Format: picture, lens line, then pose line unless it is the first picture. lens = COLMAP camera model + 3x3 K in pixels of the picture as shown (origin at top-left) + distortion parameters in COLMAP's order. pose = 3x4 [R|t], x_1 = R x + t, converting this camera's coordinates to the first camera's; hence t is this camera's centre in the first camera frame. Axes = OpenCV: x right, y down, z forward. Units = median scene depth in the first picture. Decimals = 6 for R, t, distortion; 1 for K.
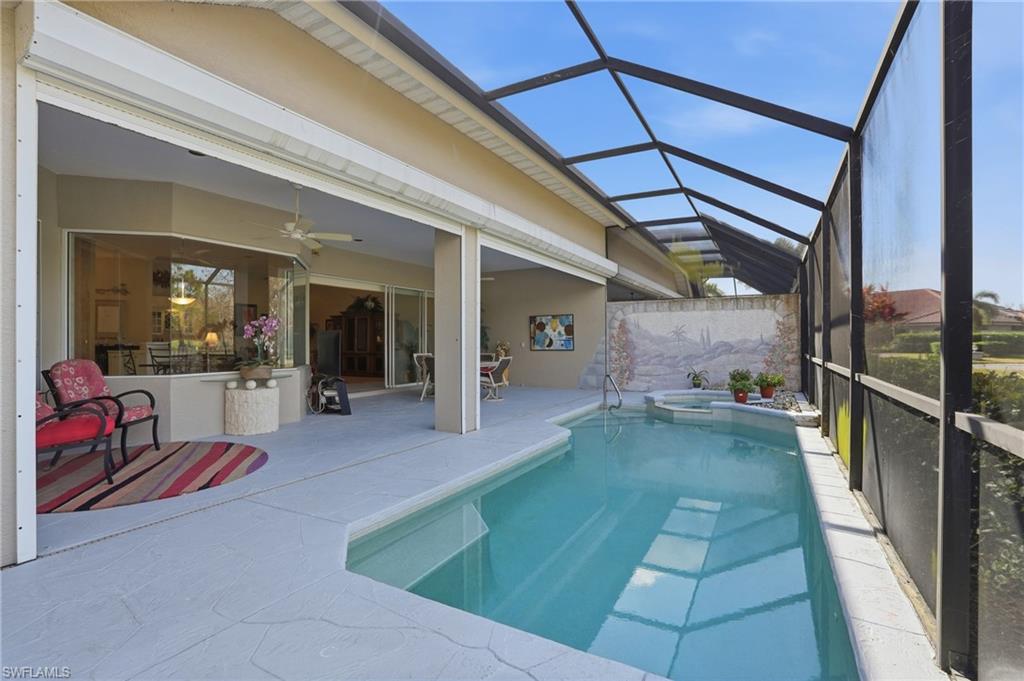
lens RADIAL K [[472.3, 0, 508.3], [0, 472.3, 339.6], [0, 0, 1]] dist [-0.068847, 0.025311]
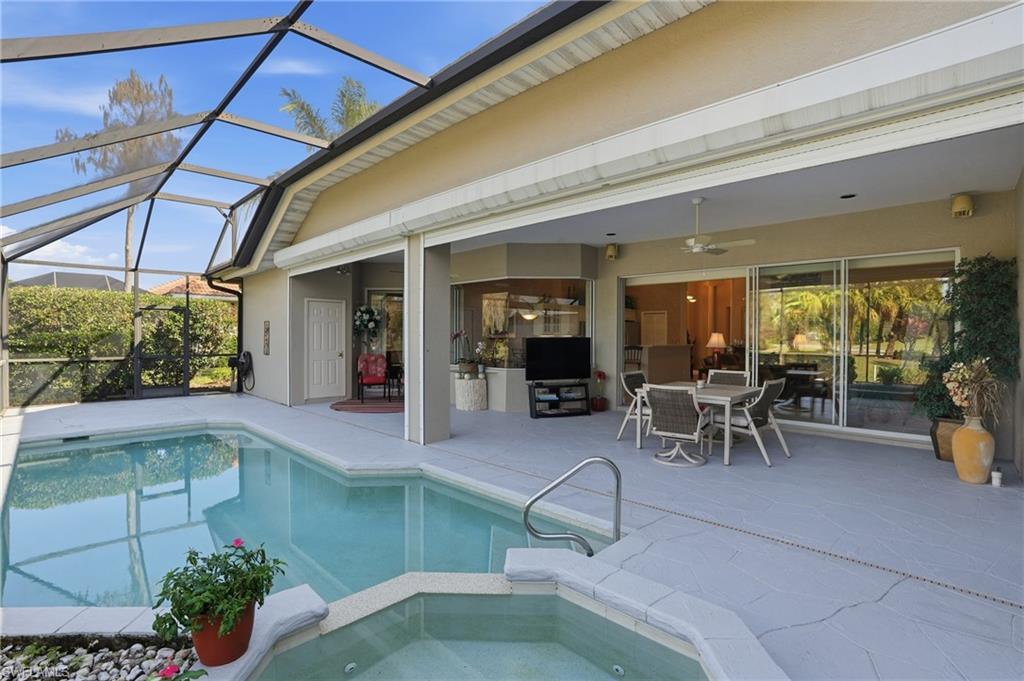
lens RADIAL K [[472.3, 0, 508.3], [0, 472.3, 339.6], [0, 0, 1]] dist [-0.068847, 0.025311]
pose [[-0.269195, 0.014879, -0.962971, 0.808428], [0.005150, 0.999889, 0.014010, -0.039537], [0.963072, -0.001187, -0.269242, 1.471305]]
